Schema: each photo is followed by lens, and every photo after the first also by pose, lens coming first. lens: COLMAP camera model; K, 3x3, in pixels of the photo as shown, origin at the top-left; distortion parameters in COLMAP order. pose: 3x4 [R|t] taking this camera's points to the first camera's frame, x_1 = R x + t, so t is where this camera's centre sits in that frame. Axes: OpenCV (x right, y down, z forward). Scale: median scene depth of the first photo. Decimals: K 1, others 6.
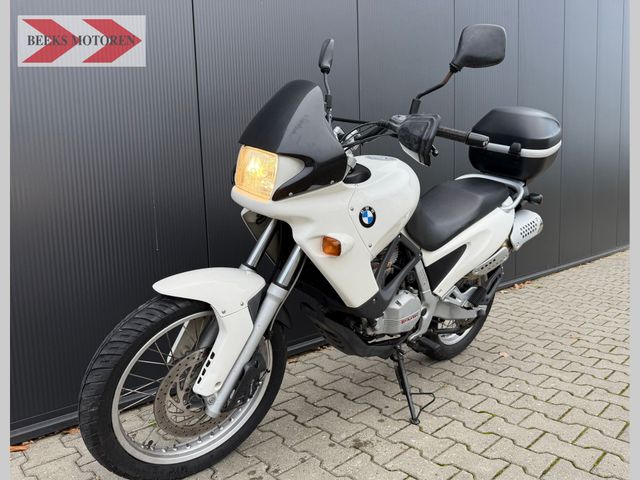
lens RADIAL K [[443.5, 0, 319.6], [0, 443.5, 243.5], [0, 0, 1]] dist [0.034832, -0.041662]
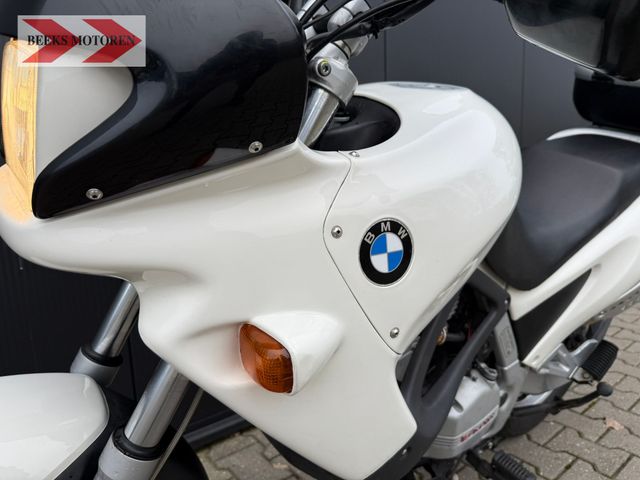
lens RADIAL K [[443.5, 0, 322.4], [0, 443.5, 242.6], [0, 0, 1]] dist [0.034832, -0.041662]
pose [[0.997903, 0.003297, -0.064647, 0.064064], [0.001770, 0.996939, 0.078161, -0.073059], [0.064707, -0.078112, 0.994842, 0.524351]]
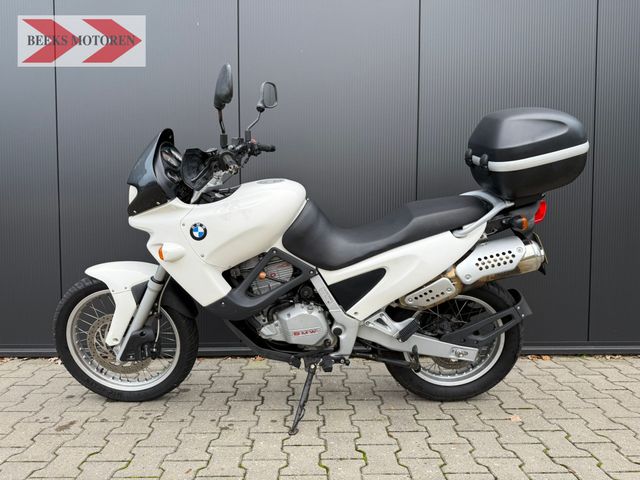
lens RADIAL K [[443.5, 0, 322.2], [0, 443.5, 237.0], [0, 0, 1]] dist [0.034832, -0.041662]
pose [[0.744438, 0.062805, -0.664731, 0.912379], [-0.076091, 0.997060, 0.008990, -0.064630], [0.663342, 0.043887, 0.747029, 0.253344]]
